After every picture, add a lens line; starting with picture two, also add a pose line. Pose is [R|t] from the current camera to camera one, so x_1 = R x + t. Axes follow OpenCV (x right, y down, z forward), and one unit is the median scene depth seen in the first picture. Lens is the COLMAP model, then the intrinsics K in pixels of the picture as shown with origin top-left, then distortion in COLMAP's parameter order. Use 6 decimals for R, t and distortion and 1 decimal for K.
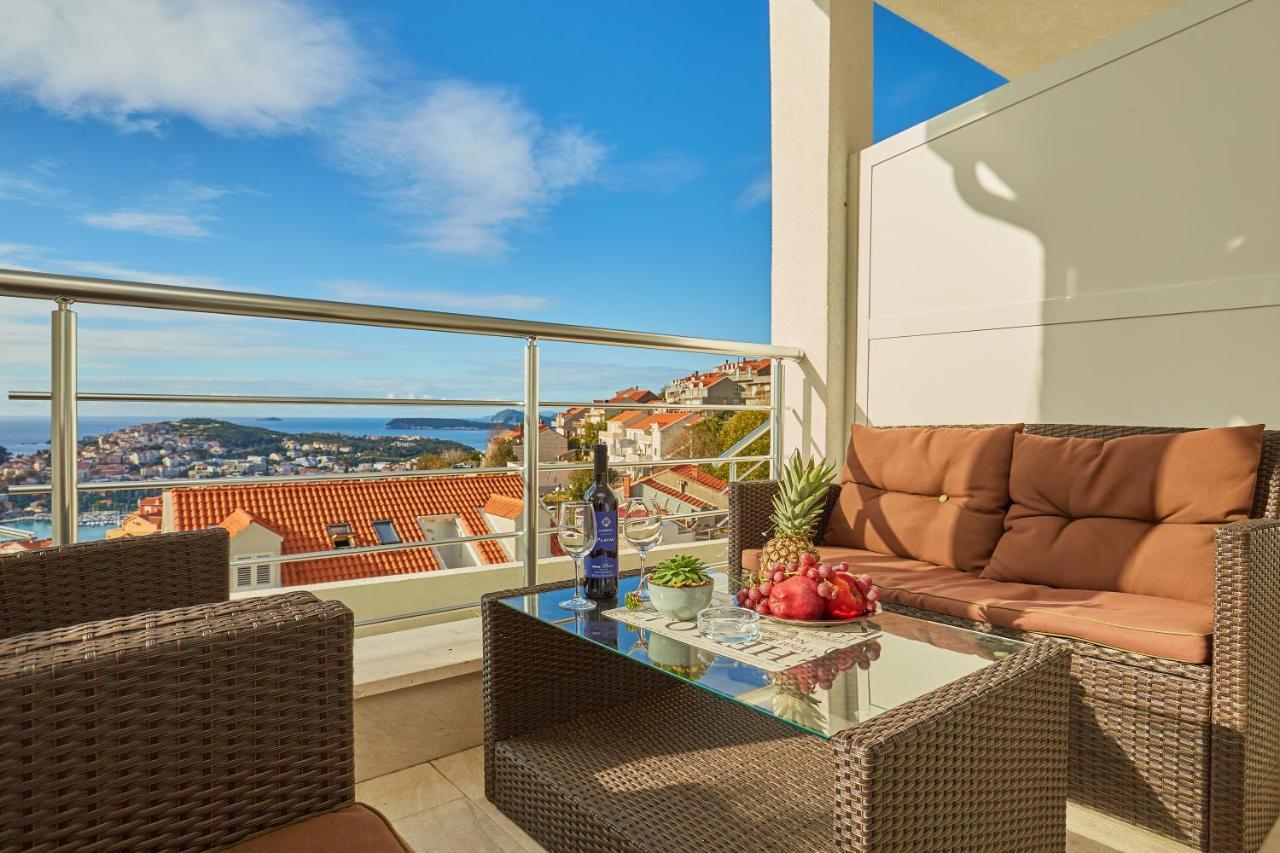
lens RADIAL K [[768.0, 0, 634.8], [0, 768.0, 464.4], [0, 0, 1]] dist [-0.007109, -0.000784]
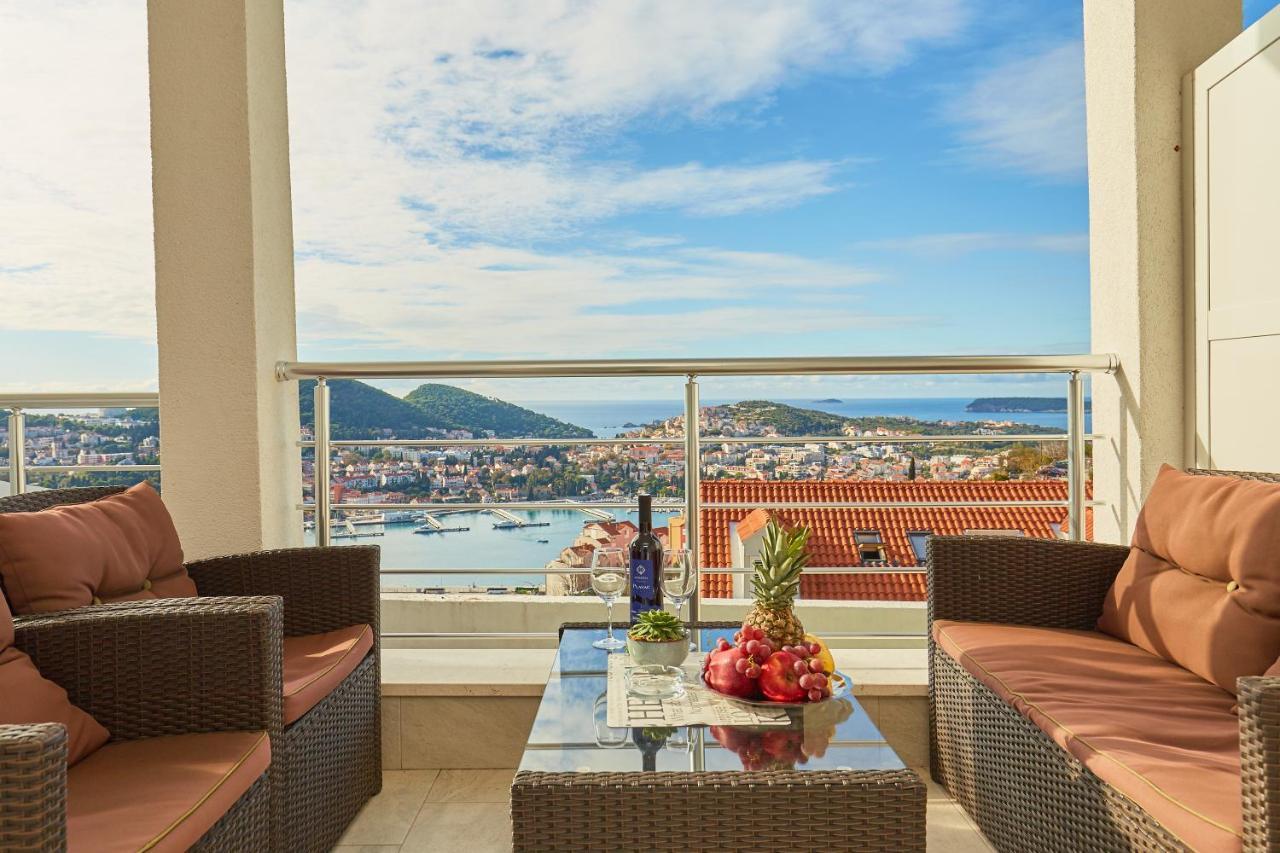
lens RADIAL K [[1043.2, 0, 637.7], [0, 1043.2, 436.2], [0, 0, 1]] dist [0.015578, -0.000370]
pose [[0.743474, 0.020758, -0.668442, 0.171409], [-0.025179, 0.999678, 0.003039, -0.021080], [0.668291, 0.014571, 0.743758, -0.010213]]
